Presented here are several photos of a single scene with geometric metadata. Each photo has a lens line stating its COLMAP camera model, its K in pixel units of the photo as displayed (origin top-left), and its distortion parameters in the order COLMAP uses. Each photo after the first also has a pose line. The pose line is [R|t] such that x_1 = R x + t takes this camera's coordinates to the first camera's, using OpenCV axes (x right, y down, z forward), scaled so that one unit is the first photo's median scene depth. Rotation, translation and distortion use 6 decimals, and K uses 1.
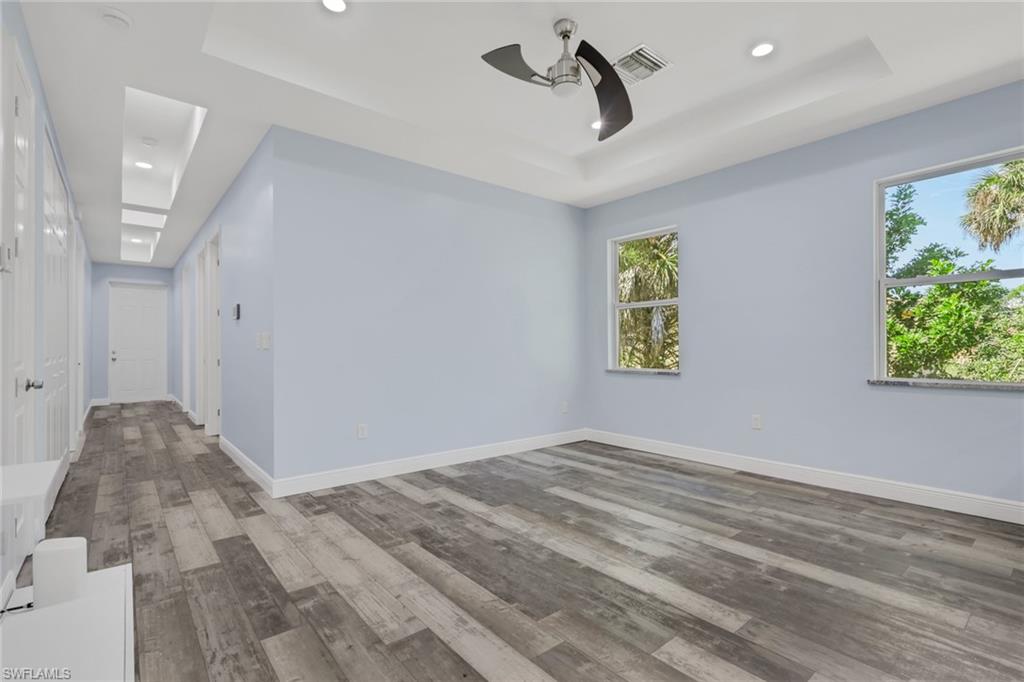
lens RADIAL K [[480.9, 0, 522.7], [0, 480.9, 343.5], [0, 0, 1]] dist [-0.002706, 0.002041]
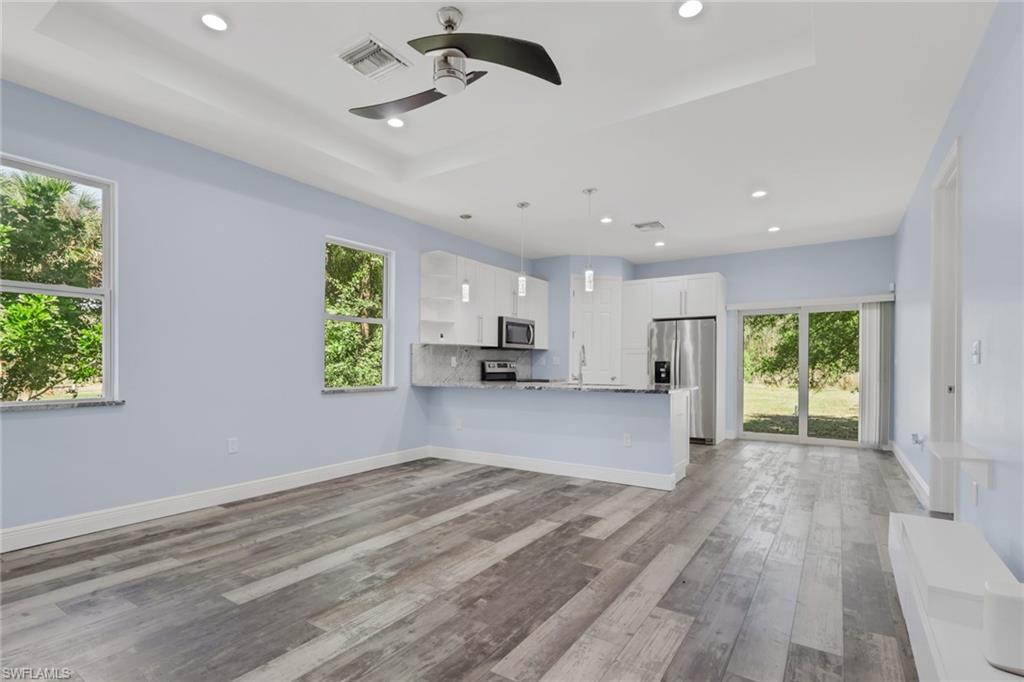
lens RADIAL K [[480.9, 0, 506.2], [0, 480.9, 369.2], [0, 0, 1]] dist [-0.002706, 0.002041]
pose [[-0.264912, -0.005803, 0.964255, -0.767169], [-0.009146, 0.999952, 0.003505, 0.011913], [-0.964229, -0.007891, -0.264953, 1.046920]]
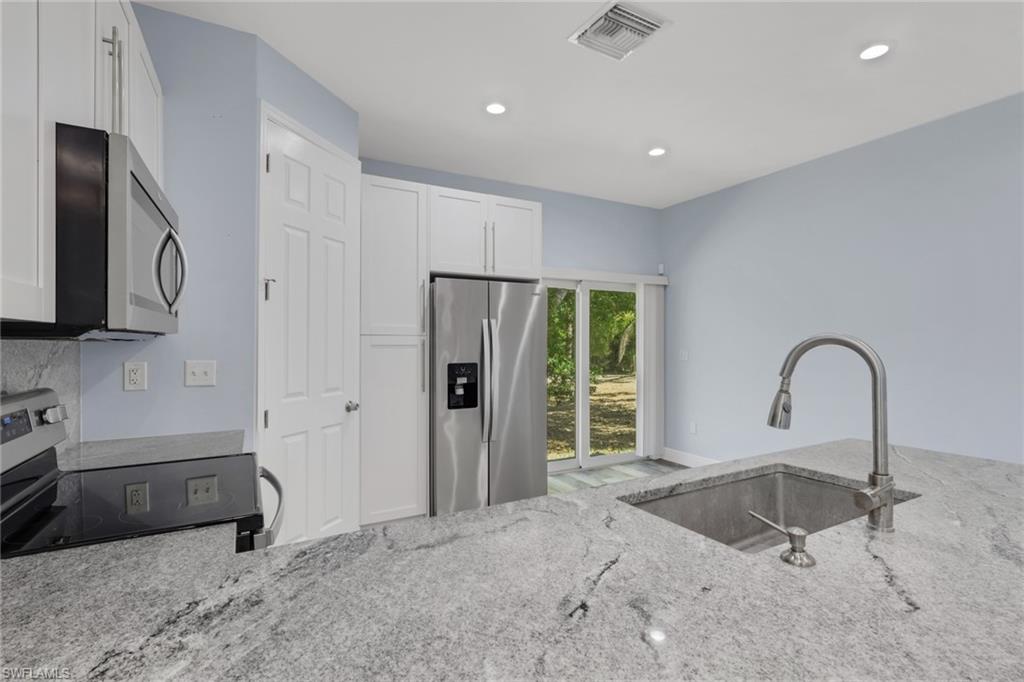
lens RADIAL K [[480.9, 0, 519.1], [0, 480.9, 341.3], [0, 0, 1]] dist [-0.002706, 0.002041]
pose [[-0.980140, 0.005426, 0.198235, 0.941363], [0.003408, 0.999939, -0.010517, -0.063081], [-0.198280, -0.009633, -0.980098, 0.762789]]
